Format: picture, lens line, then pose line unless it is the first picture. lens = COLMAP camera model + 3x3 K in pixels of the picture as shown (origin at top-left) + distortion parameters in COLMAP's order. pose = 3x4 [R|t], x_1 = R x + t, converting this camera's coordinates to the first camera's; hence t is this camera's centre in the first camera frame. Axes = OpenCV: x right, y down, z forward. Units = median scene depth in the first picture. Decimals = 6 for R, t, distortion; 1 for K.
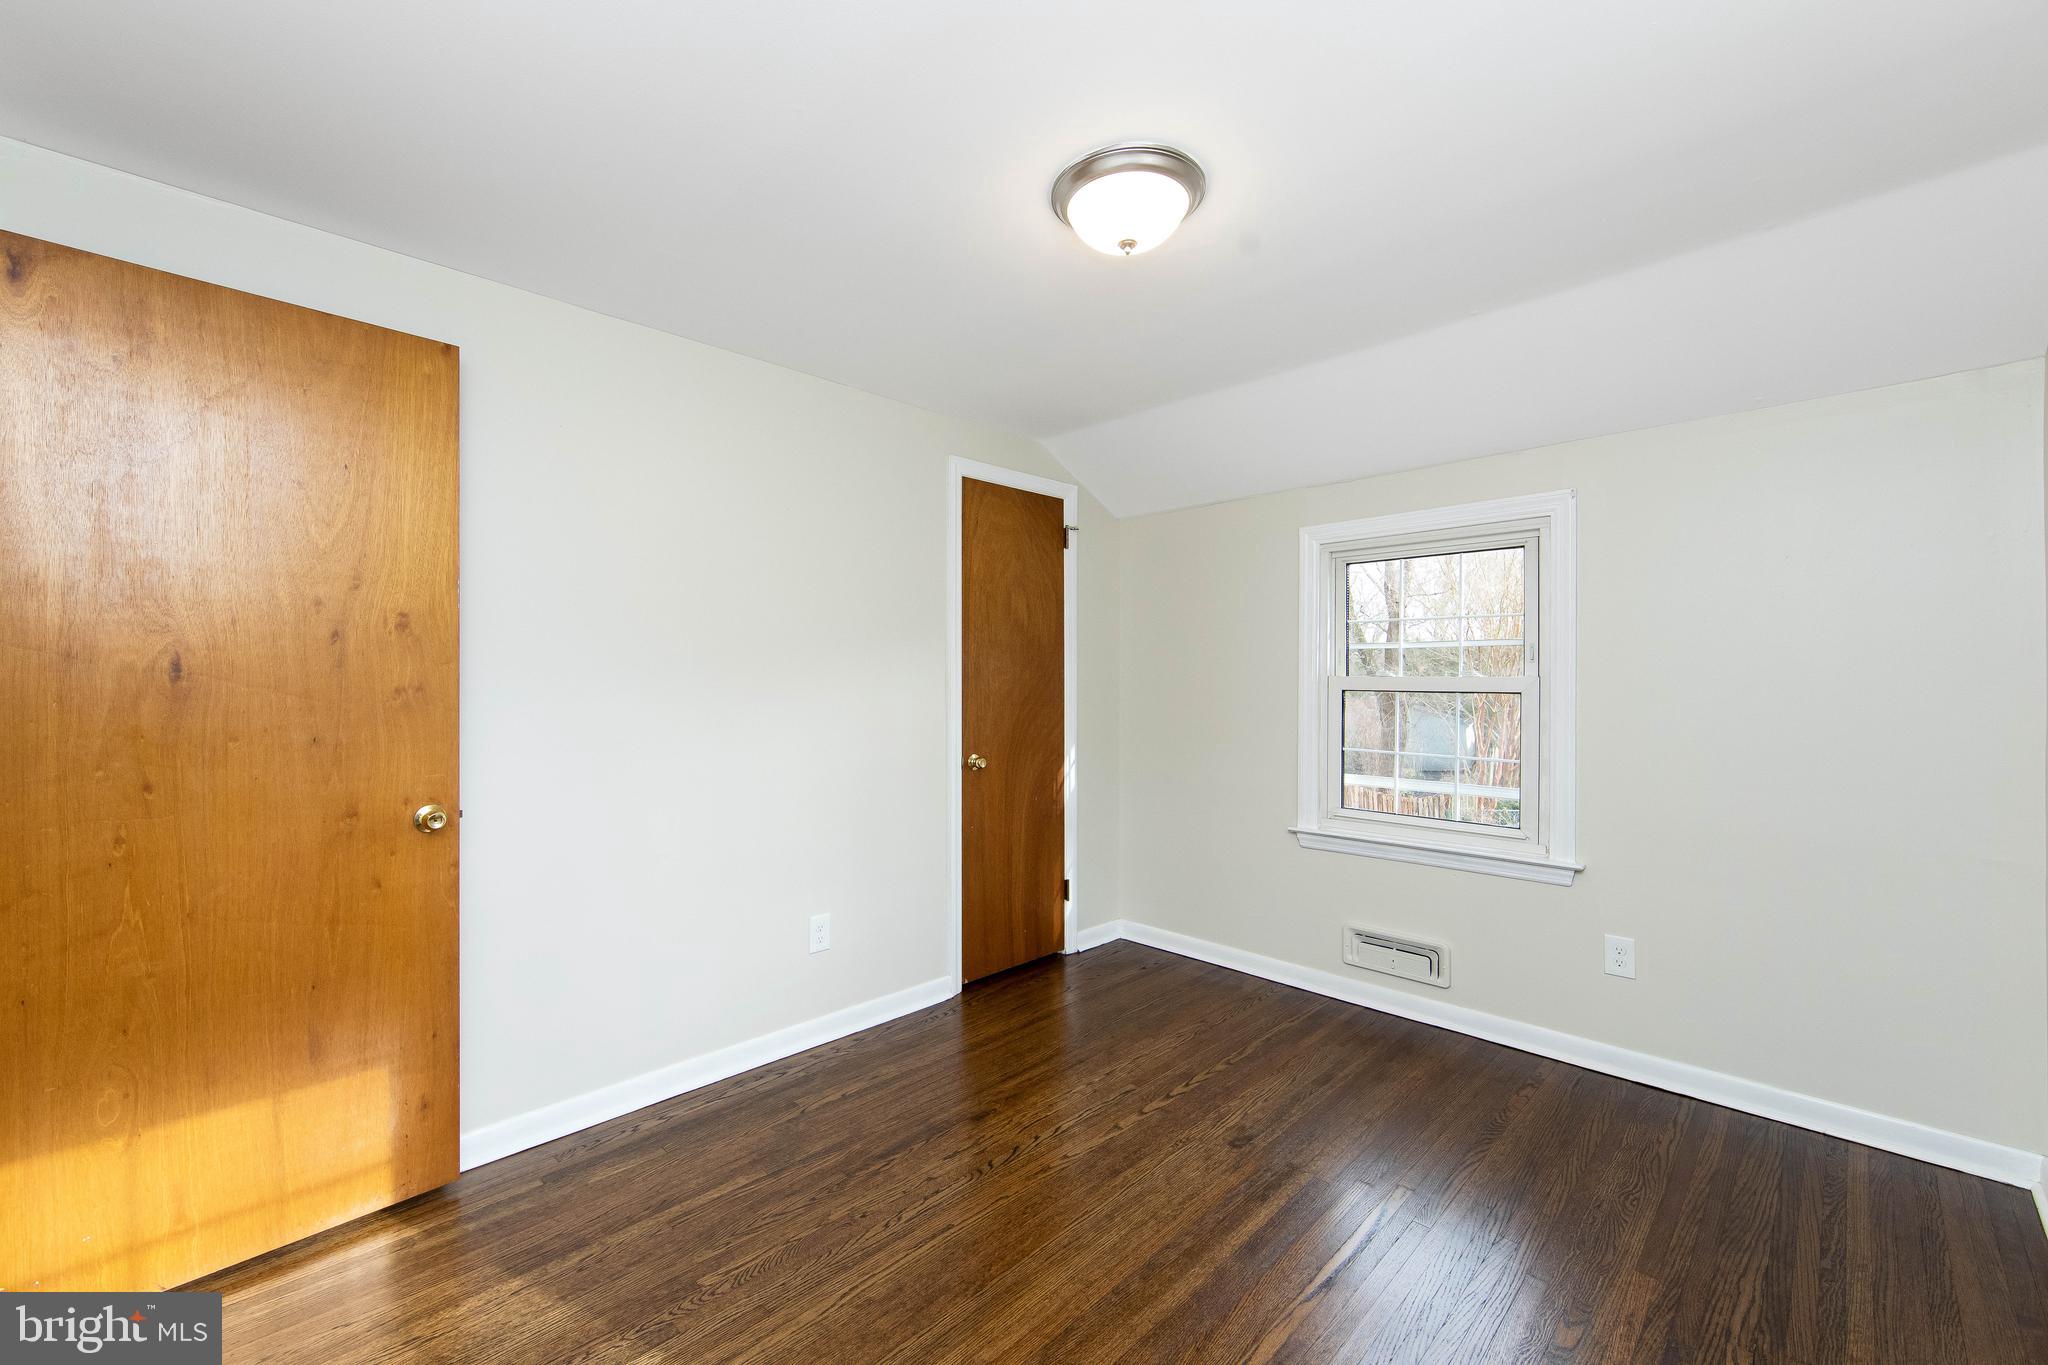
lens RADIAL K [[807.3, 0, 1014.7], [0, 807.3, 679.0], [0, 0, 1]] dist [-0.008636, 0.000642]
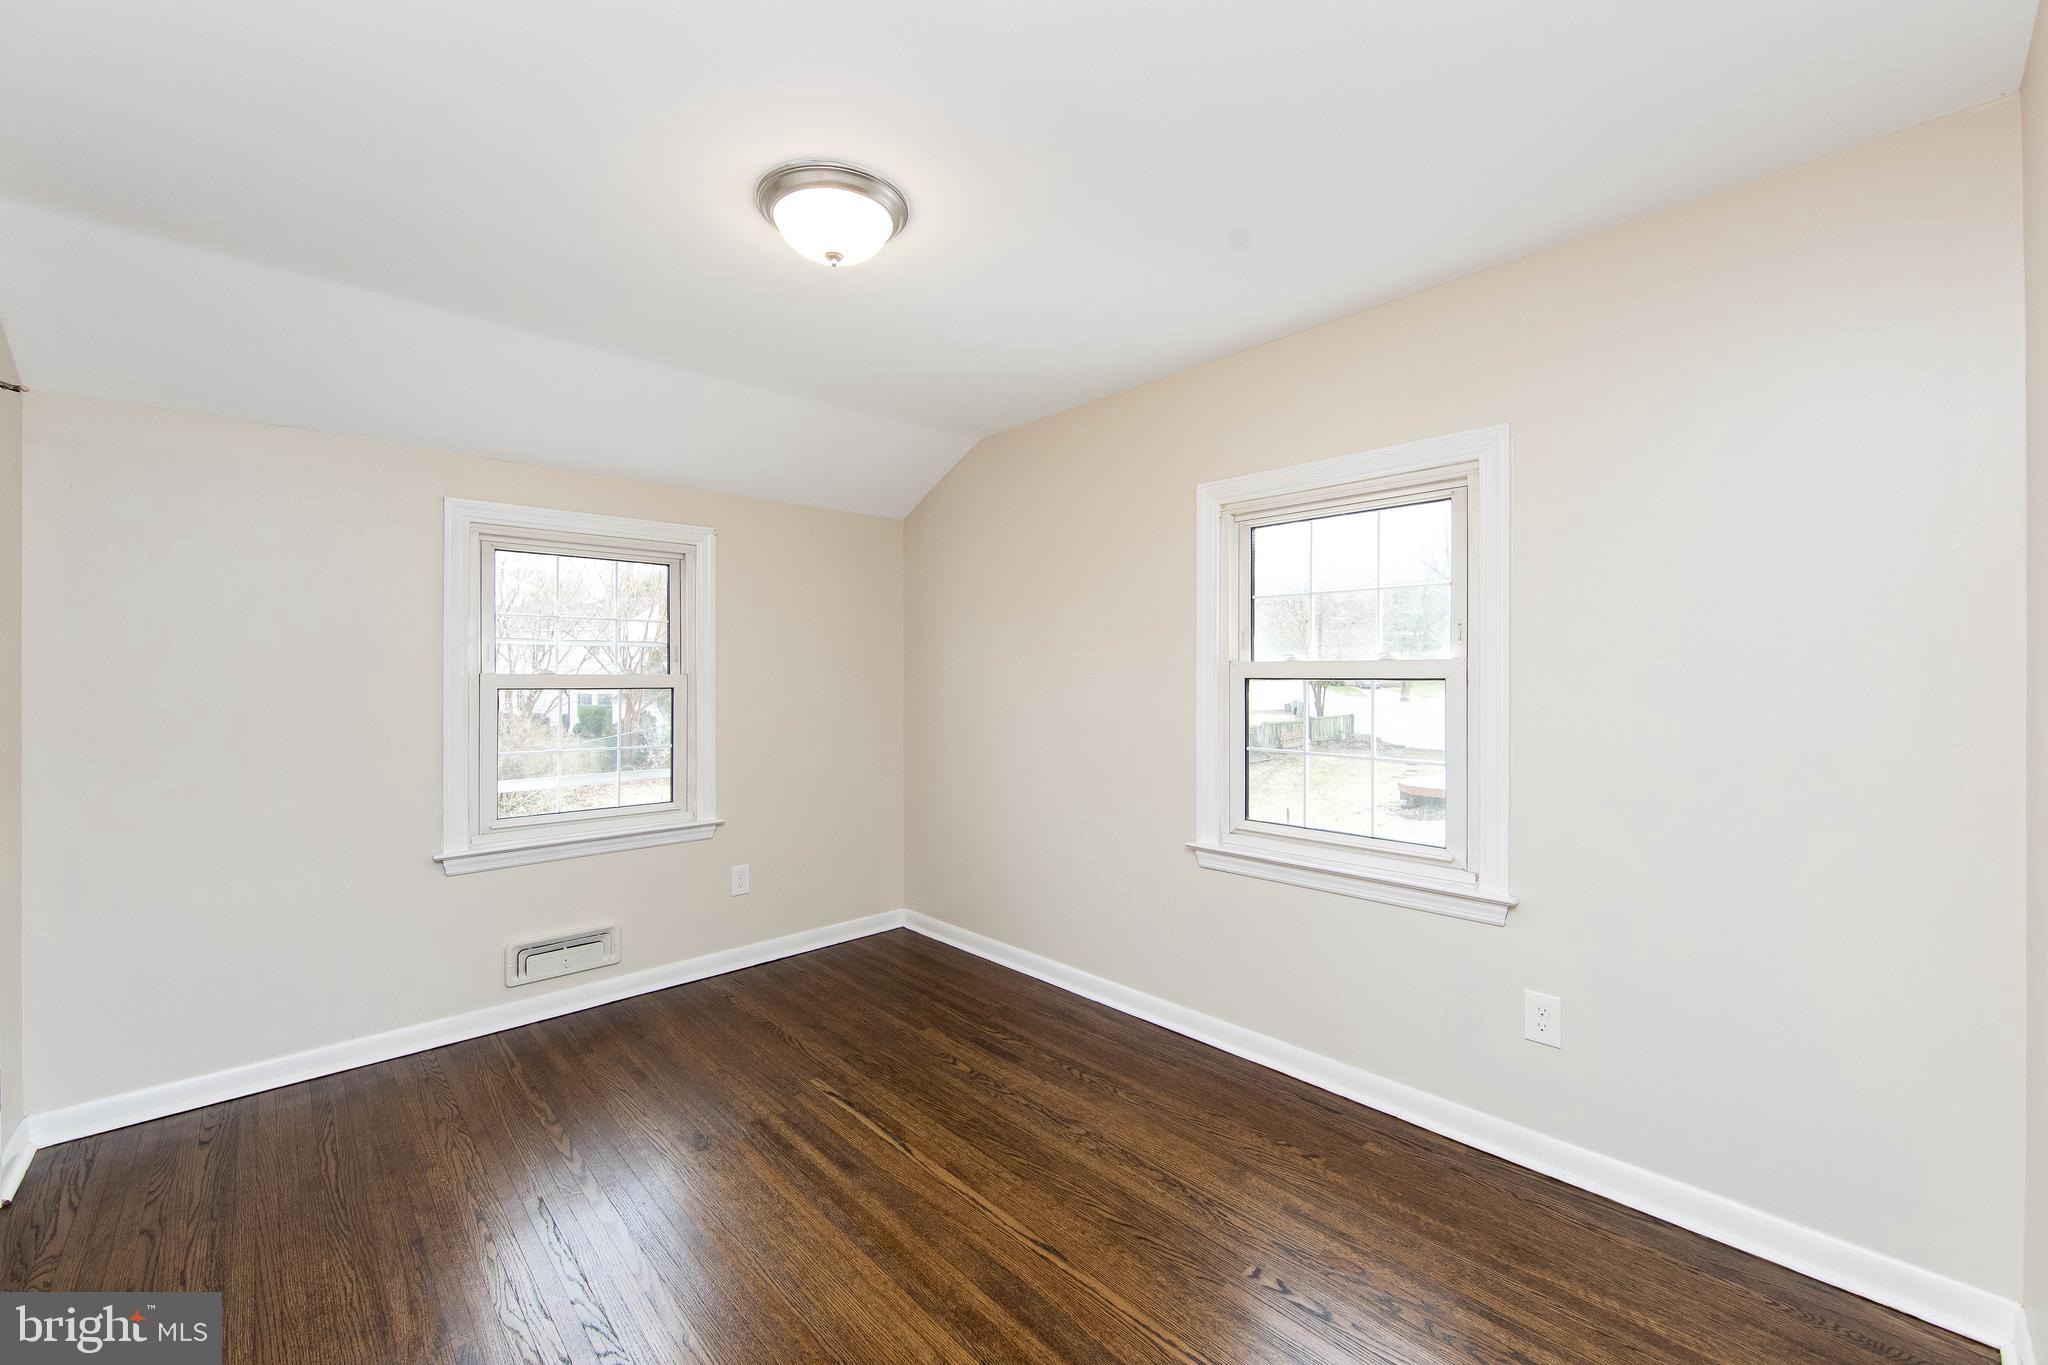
lens RADIAL K [[807.3, 0, 1014.7], [0, 807.3, 679.0], [0, 0, 1]] dist [-0.008636, 0.000642]
pose [[0.024670, -0.006370, 0.999675, -0.730292], [-0.006973, 0.999954, 0.006544, -0.009069], [-0.999671, -0.007132, 0.024624, 0.617143]]
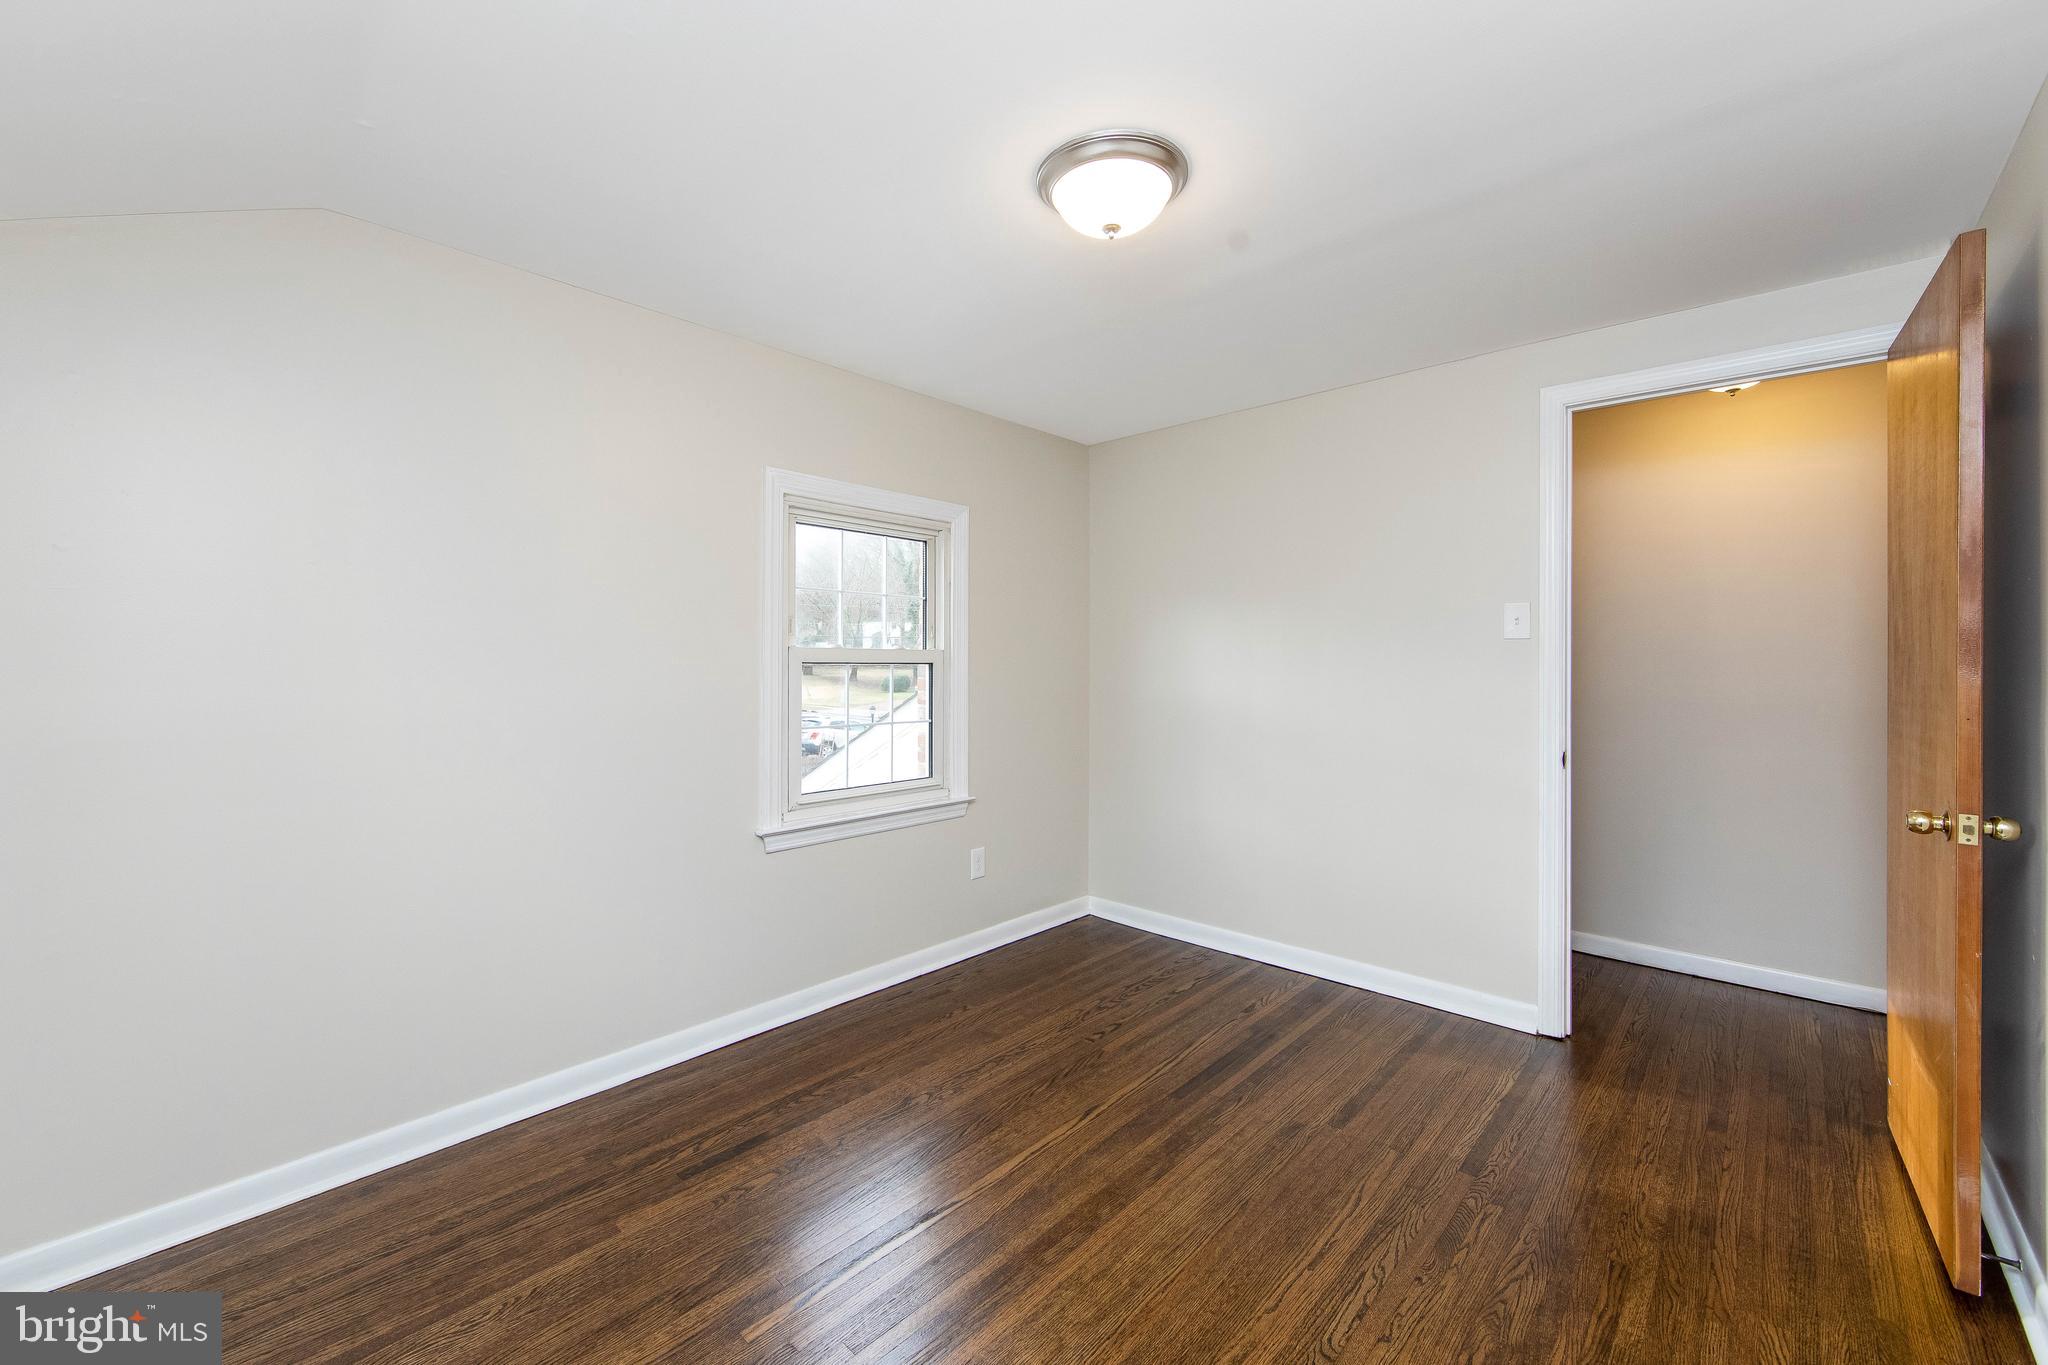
lens RADIAL K [[807.3, 0, 1014.7], [0, 807.3, 679.0], [0, 0, 1]] dist [-0.008636, 0.000642]
pose [[-0.999173, -0.000308, -0.040655, 0.251336], [-0.000678, 0.999959, 0.009072, 0.013843], [0.040651, 0.009092, -0.999132, 1.648850]]
